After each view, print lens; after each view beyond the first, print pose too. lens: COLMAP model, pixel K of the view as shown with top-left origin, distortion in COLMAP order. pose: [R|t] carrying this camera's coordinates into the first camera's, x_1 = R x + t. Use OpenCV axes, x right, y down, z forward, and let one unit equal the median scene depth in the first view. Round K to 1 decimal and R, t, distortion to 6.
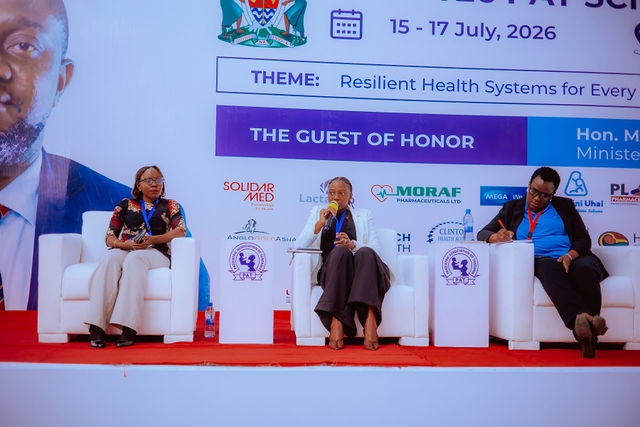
lens RADIAL K [[896.5, 0, 320.0], [0, 896.5, 213.5], [0, 0, 1]] dist [0.045054, -0.071745]
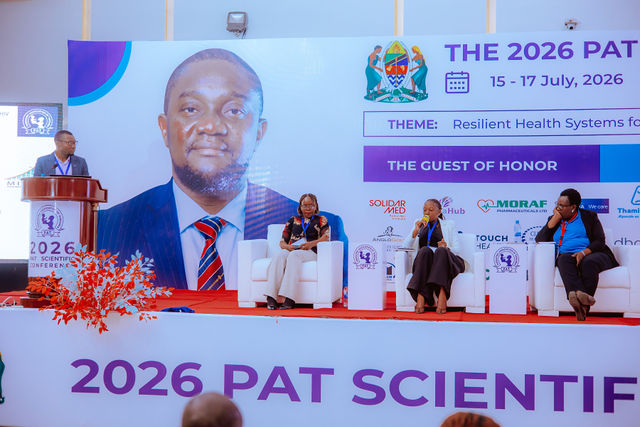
lens RADIAL K [[896.5, 0, 320.0], [0, 896.5, 213.5], [0, 0, 1]] dist [0.045054, -0.071745]
pose [[0.965097, -0.015838, -0.261413, 0.183473], [0.017666, 0.999833, 0.004646, -0.021937], [0.261296, -0.009102, 0.965216, -0.375469]]
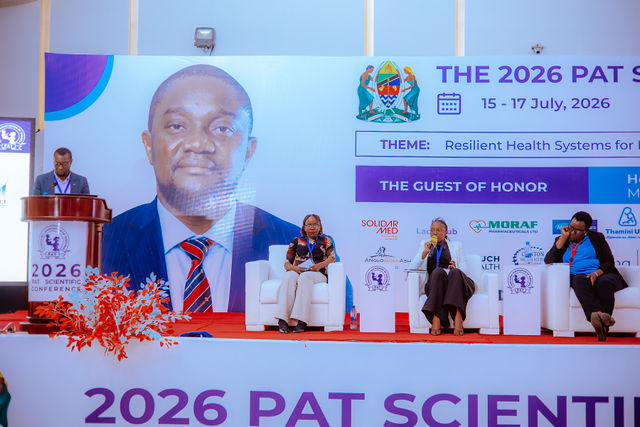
lens RADIAL K [[895.9, 0, 323.5], [0, 895.9, 214.7], [0, 0, 1]] dist [0.042343, -0.053730]
pose [[0.988112, -0.016967, -0.152798, 0.046828], [0.015406, 0.999816, -0.011393, -0.028692], [0.152963, 0.008903, 0.988192, -0.384902]]
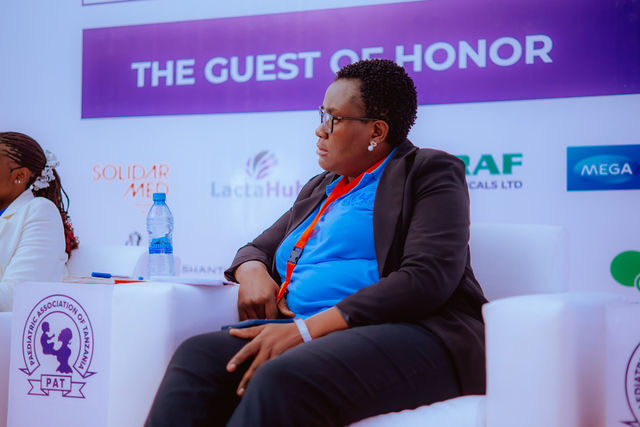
lens RADIAL K [[1085.1, 0, 329.4], [0, 1085.1, 213.9], [0, 0, 1]] dist [0.026864, -0.030188]
pose [[0.854808, -0.027033, -0.518239, 0.359503], [0.017330, 0.999572, -0.023557, 0.012587], [0.518654, 0.011156, 0.854911, 0.499560]]
